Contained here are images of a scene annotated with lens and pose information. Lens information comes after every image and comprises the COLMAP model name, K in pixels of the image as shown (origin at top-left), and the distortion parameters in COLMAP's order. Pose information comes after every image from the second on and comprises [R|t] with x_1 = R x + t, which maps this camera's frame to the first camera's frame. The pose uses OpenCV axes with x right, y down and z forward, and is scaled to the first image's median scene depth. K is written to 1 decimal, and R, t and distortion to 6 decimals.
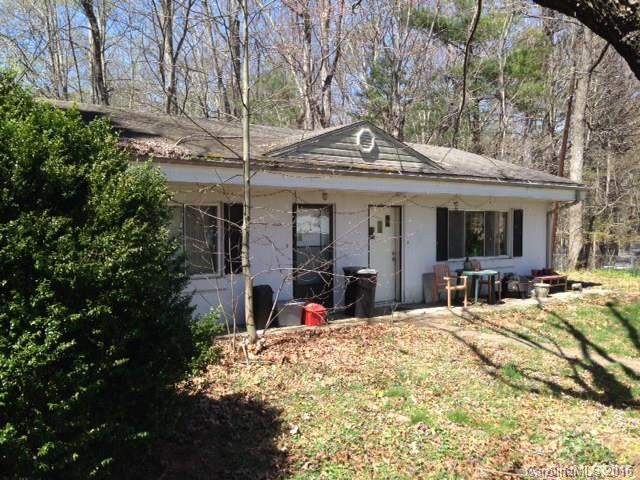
lens RADIAL K [[599.3, 0, 320.0], [0, 599.3, 240.0], [0, 0, 1]] dist [0.005080, 0.009950]
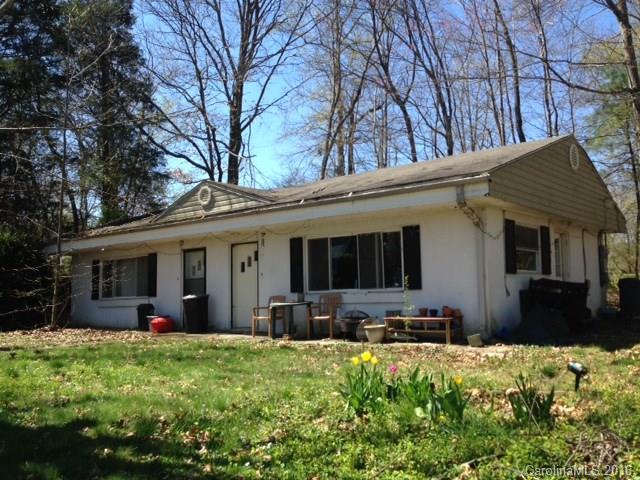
lens RADIAL K [[599.3, 0, 320.0], [0, 599.3, 240.0], [0, 0, 1]] dist [0.005080, 0.009950]
pose [[0.212464, -0.086849, -0.973302, 1.234071], [0.005232, 0.996129, -0.087744, 0.037948], [0.977155, 0.013551, 0.212096, 0.878529]]
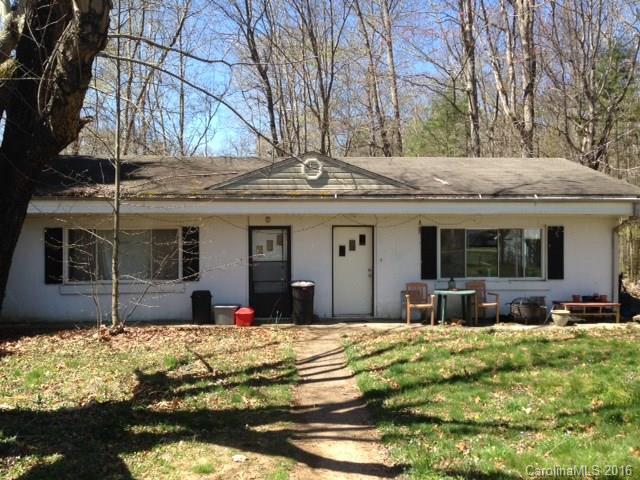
lens RADIAL K [[599.3, 0, 320.0], [0, 599.3, 240.0], [0, 0, 1]] dist [0.005080, 0.009950]
pose [[0.817141, -0.003310, -0.576428, 0.669516], [-0.014085, 0.999570, -0.025707, -0.002786], [0.576265, 0.029125, 0.816744, 0.080712]]
